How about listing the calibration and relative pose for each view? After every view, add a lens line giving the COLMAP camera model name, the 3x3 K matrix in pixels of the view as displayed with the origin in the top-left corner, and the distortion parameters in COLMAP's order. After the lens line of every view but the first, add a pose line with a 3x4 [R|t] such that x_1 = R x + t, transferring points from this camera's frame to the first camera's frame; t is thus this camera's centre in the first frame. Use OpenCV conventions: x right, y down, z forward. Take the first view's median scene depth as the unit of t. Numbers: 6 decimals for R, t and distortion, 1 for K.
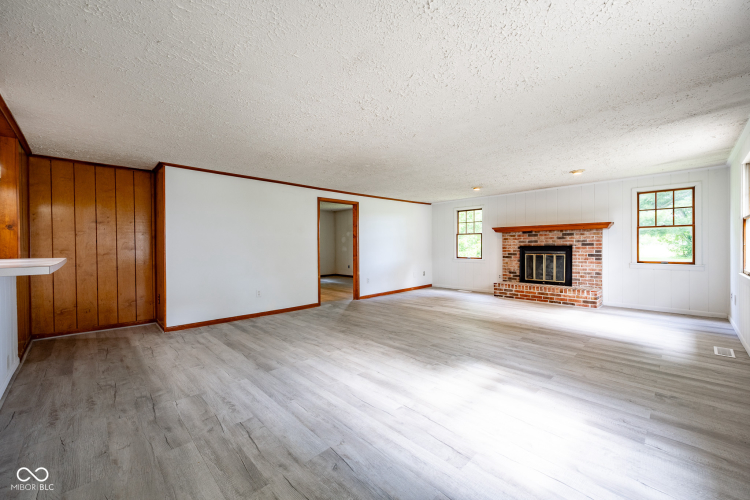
lens RADIAL K [[297.3, 0, 373.4], [0, 297.3, 248.9], [0, 0, 1]] dist [-0.000054, 0.000317]
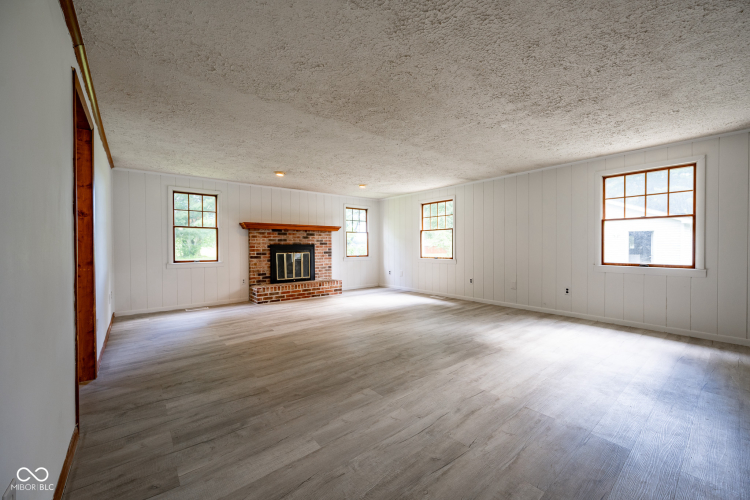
lens RADIAL K [[297.3, 0, 376.7], [0, 297.3, 249.2], [0, 0, 1]] dist [-0.000054, 0.000317]
pose [[0.080039, -0.002494, 0.996789, -0.474291], [0.013563, 0.999907, 0.001412, 0.008596], [-0.996699, 0.013406, 0.080066, 0.703383]]
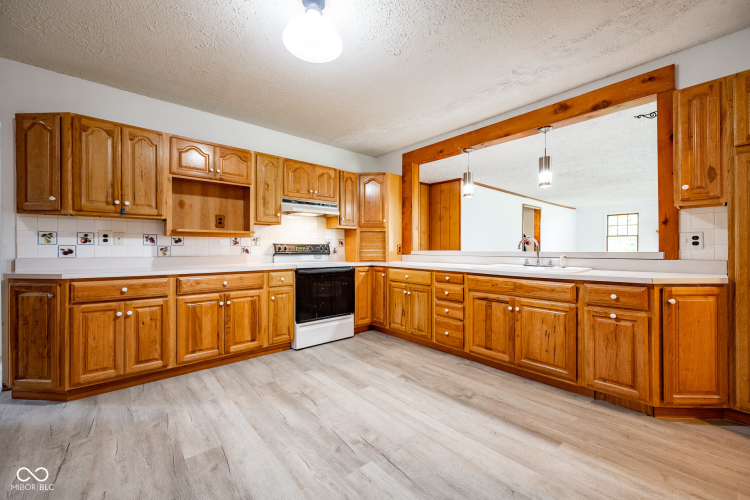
lens RADIAL K [[297.3, 0, 376.4], [0, 297.3, 249.5], [0, 0, 1]] dist [-0.000054, 0.000317]
pose [[0.998487, 0.005403, -0.054716, -0.726731], [-0.005796, 0.999958, -0.007031, 0.019106], [0.054675, 0.007337, 0.998477, -0.217256]]
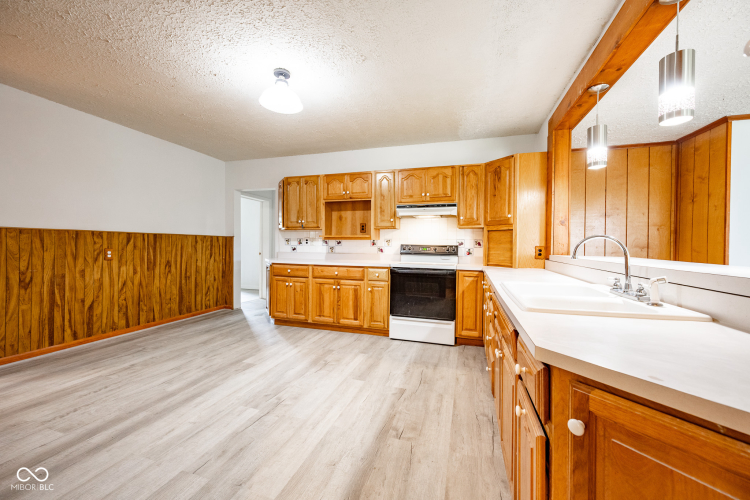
lens RADIAL K [[297.3, 0, 373.4], [0, 297.3, 248.1], [0, 0, 1]] dist [-0.000054, 0.000317]
pose [[0.470409, 0.019166, -0.882240, -0.355154], [-0.021468, 0.999717, 0.010272, 0.005740], [0.882187, 0.014108, 0.470687, 0.008781]]
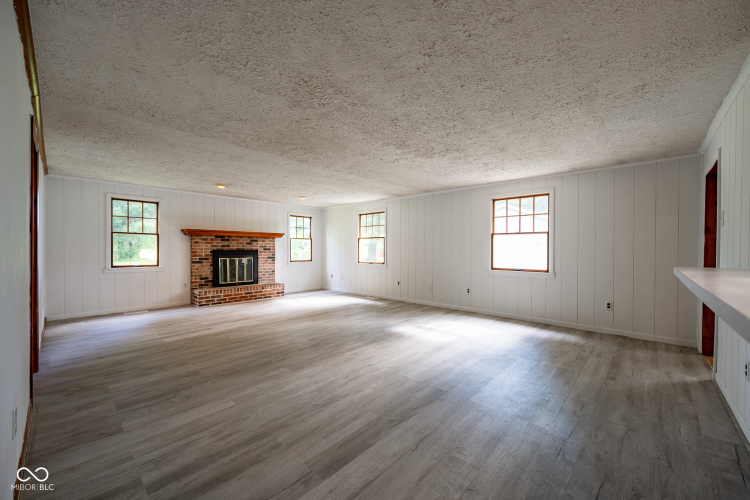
lens RADIAL K [[297.3, 0, 376.3], [0, 297.3, 251.0], [0, 0, 1]] dist [-0.000054, 0.000317]
pose [[-0.057595, 0.001994, 0.998338, -0.602222], [0.006378, 0.999978, -0.001630, -0.002759], [-0.998320, 0.006274, -0.057607, 0.615488]]
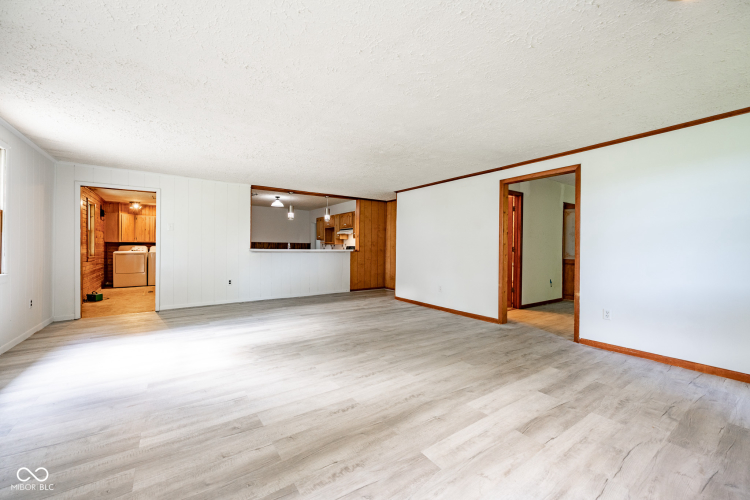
lens RADIAL K [[297.3, 0, 378.2], [0, 297.3, 249.6], [0, 0, 1]] dist [-0.000054, 0.000317]
pose [[-0.149140, 0.011594, -0.988748, 0.637195], [-0.017477, 0.999744, 0.014359, -0.002818], [0.988662, 0.019422, -0.148899, 0.837076]]
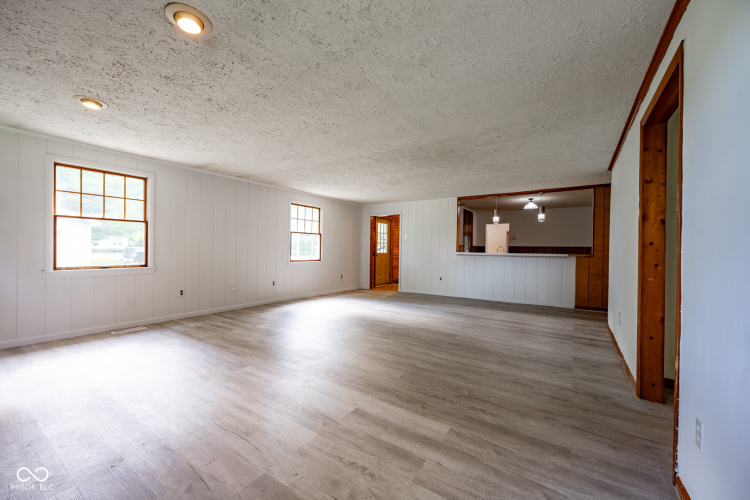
lens RADIAL K [[297.3, 0, 376.0], [0, 297.3, 249.5], [0, 0, 1]] dist [-0.000054, 0.000317]
pose [[-0.975880, -0.004843, -0.218254, 0.254592], [-0.007698, 0.999896, 0.012231, -0.005770], [0.218172, 0.013616, -0.975815, 1.362510]]
